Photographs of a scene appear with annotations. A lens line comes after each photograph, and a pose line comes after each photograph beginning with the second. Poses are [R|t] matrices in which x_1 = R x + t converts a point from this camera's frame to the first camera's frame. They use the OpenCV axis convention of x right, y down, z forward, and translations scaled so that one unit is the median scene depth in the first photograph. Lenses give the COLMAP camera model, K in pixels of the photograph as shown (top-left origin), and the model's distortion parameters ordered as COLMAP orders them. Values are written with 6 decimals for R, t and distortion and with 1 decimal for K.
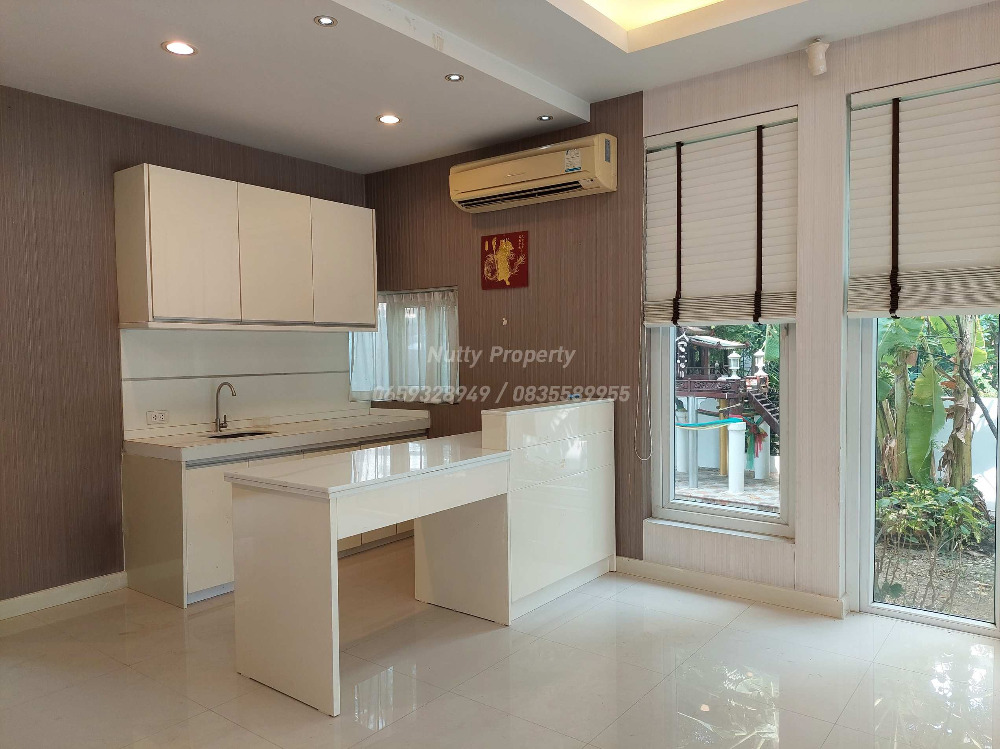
lens RADIAL K [[722.3, 0, 503.6], [0, 722.3, 383.0], [0, 0, 1]] dist [0.035960, -0.003447]
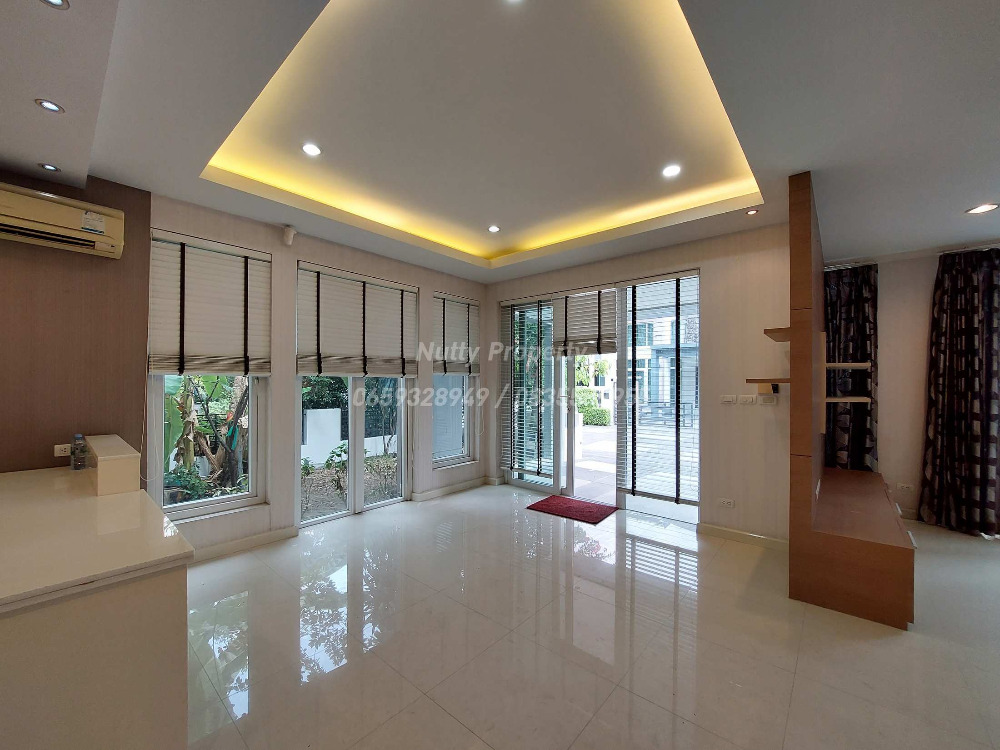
lens RADIAL K [[399.8, 0, 494.5], [0, 399.8, 380.2], [0, 0, 1]] dist [-0.017828, 0.000390]
pose [[0.060889, 0.015113, 0.998030, -0.442849], [0.039845, 0.999052, -0.017559, -0.030318], [-0.997349, 0.040835, 0.060229, 0.350479]]
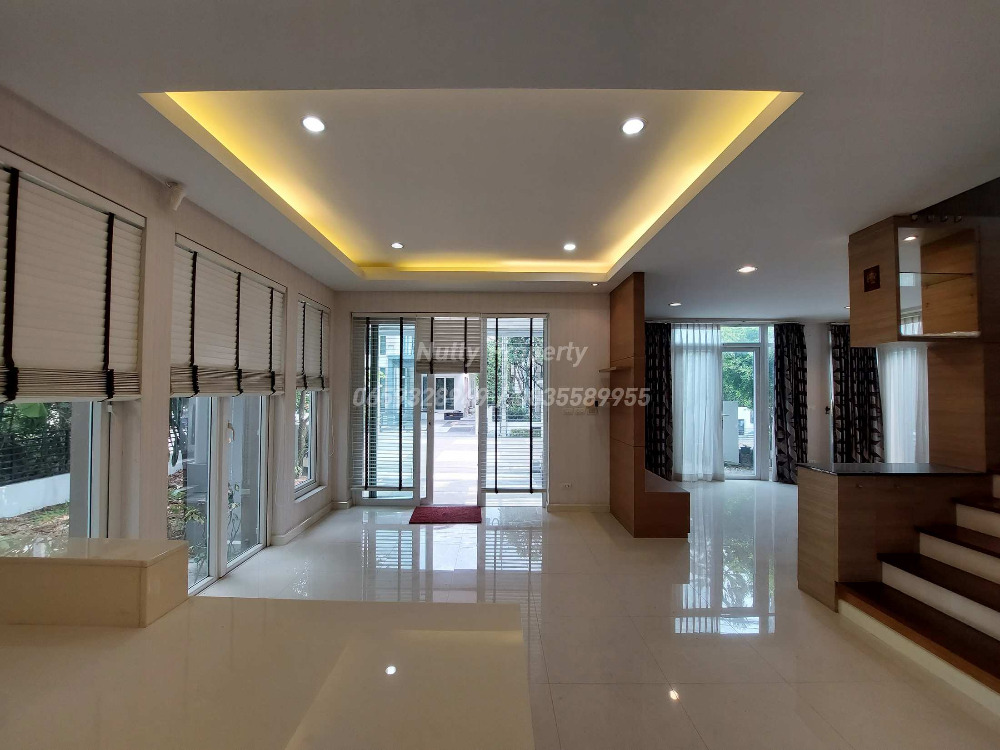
lens RADIAL K [[399.8, 0, 494.5], [0, 399.8, 380.2], [0, 0, 1]] dist [-0.017828, 0.000390]
pose [[-0.606531, 0.024756, 0.794674, -0.378347], [0.034290, 0.999400, -0.004962, -0.077693], [-0.794320, 0.024239, -0.607016, 0.795724]]
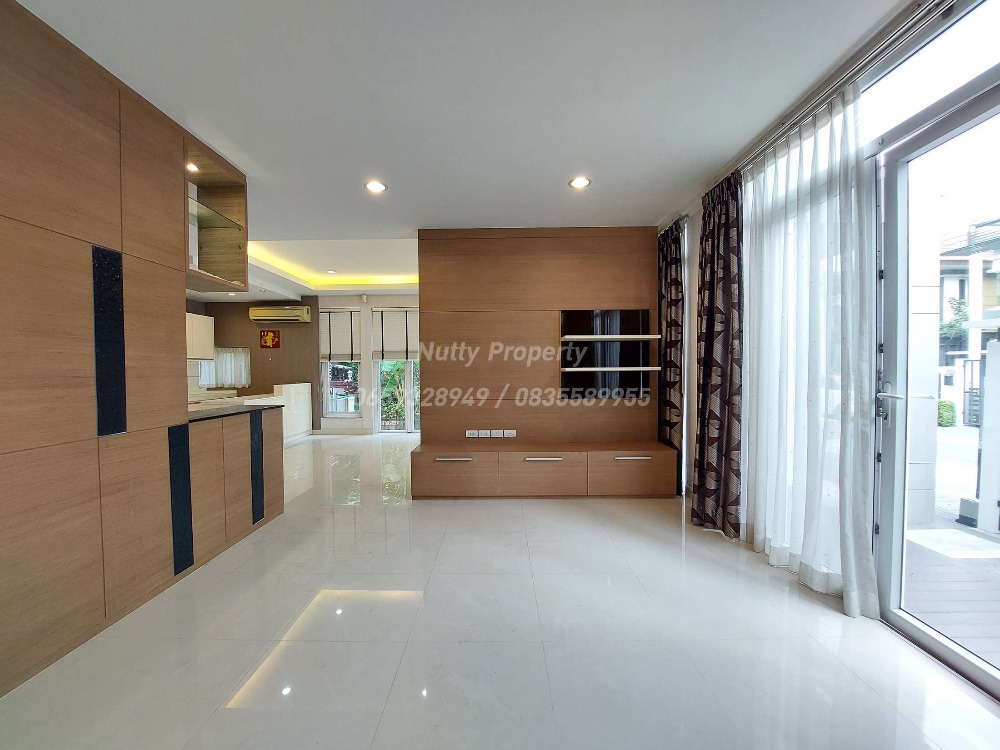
lens RADIAL K [[399.8, 0, 494.5], [0, 399.8, 380.2], [0, 0, 1]] dist [-0.017828, 0.000390]
pose [[0.801825, -0.009970, 0.597476, -0.272150], [0.024894, 0.999550, -0.016729, 0.061509], [-0.597040, 0.028287, 0.801713, -1.012533]]
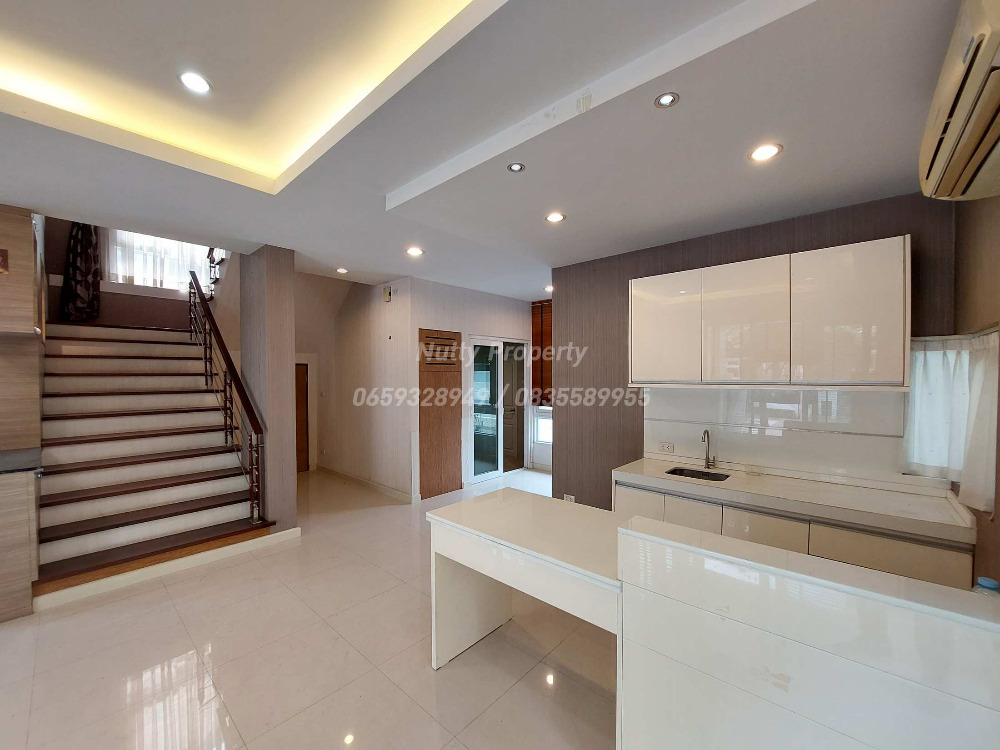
lens RADIAL K [[397.7, 0, 498.1], [0, 397.7, 381.1], [0, 0, 1]] dist [-0.022602, -0.000117]
pose [[-0.071322, 0.026660, -0.997097, 0.329635], [-0.042474, 0.998655, 0.029740, -0.093173], [0.996549, 0.044472, -0.070094, 0.719879]]
